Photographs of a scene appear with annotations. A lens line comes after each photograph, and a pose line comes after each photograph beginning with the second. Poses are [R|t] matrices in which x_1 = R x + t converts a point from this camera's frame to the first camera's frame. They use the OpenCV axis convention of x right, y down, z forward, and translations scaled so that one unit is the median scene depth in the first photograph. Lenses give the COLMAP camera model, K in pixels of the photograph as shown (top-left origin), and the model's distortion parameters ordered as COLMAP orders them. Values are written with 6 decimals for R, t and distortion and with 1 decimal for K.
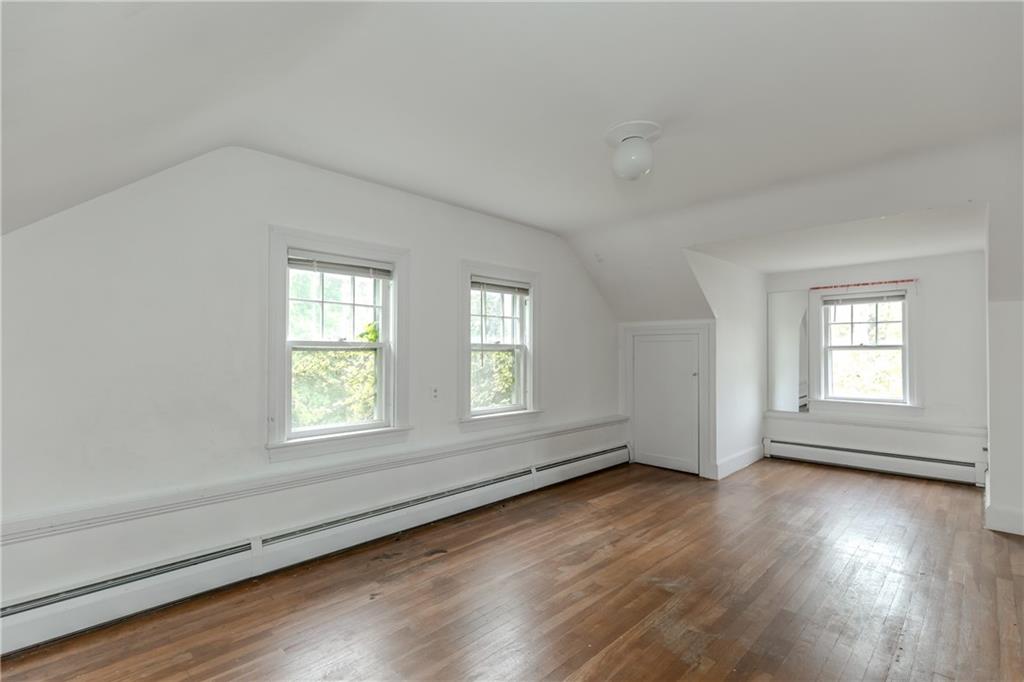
lens RADIAL K [[478.5, 0, 512.0], [0, 478.5, 341.0], [0, 0, 1]] dist [0.010325, -0.000121]
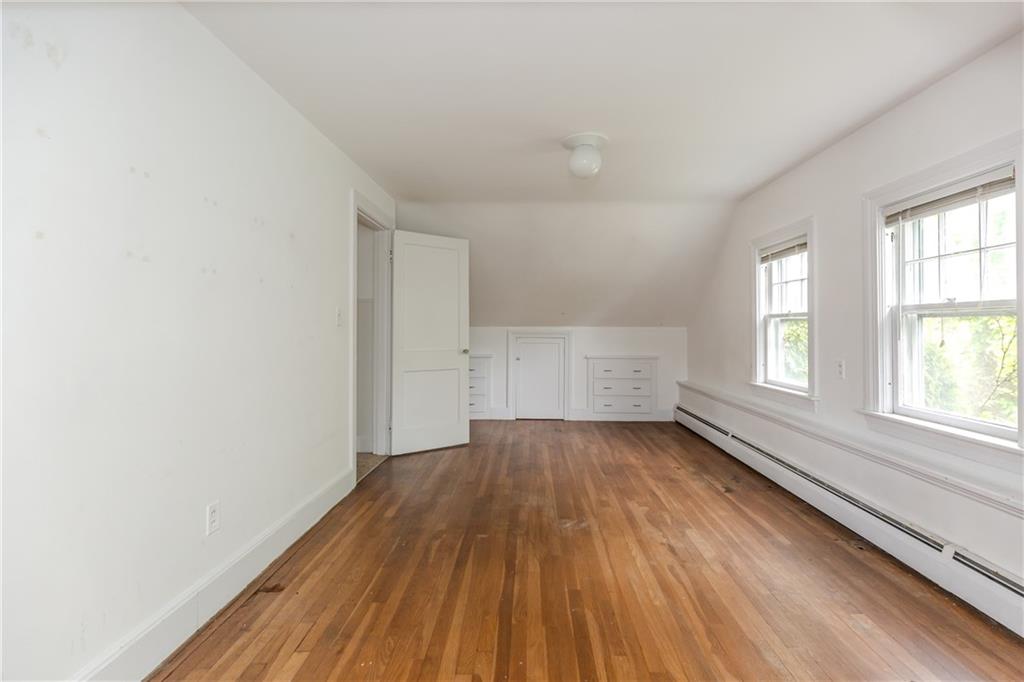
lens RADIAL K [[467.1, 0, 514.1], [0, 467.1, 320.8], [0, 0, 1]] dist [0.009924, -0.000676]
pose [[-0.737015, -0.011245, -0.675783, 0.673651], [0.014230, 0.999382, -0.032150, 0.034175], [0.675727, -0.033312, -0.736399, 0.995642]]
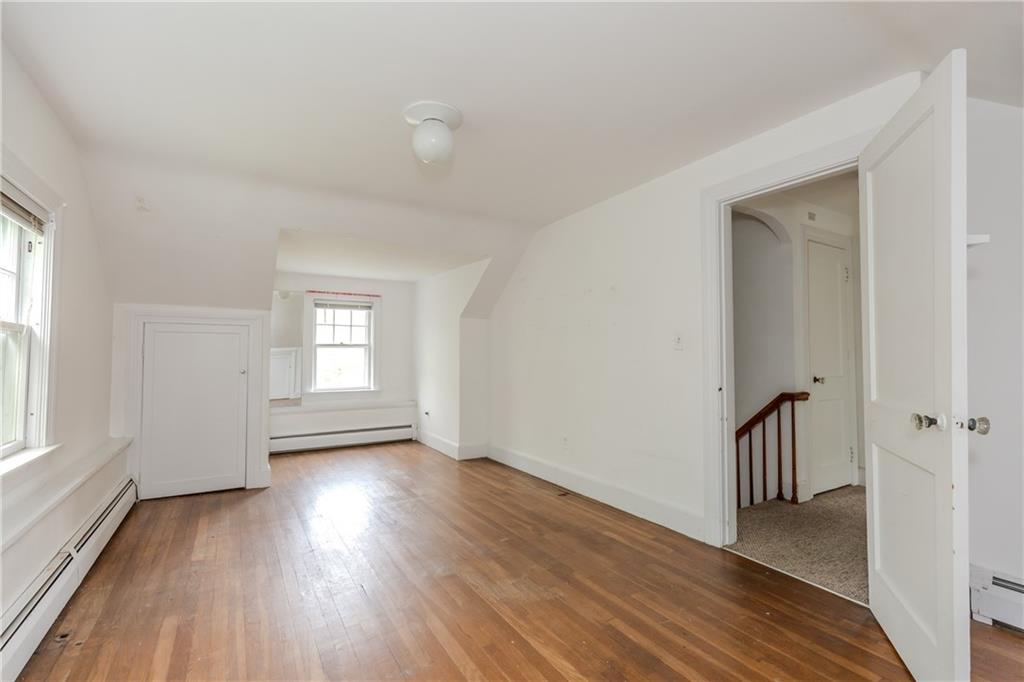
lens RADIAL K [[457.8, 0, 515.6], [0, 457.8, 337.5], [0, 0, 1]] dist [0.008545, 0.000000]
pose [[0.238732, 0.038318, 0.970329, -0.337550], [-0.023387, 0.999158, -0.033702, 0.025221], [-0.970804, -0.014647, 0.239427, 0.353747]]
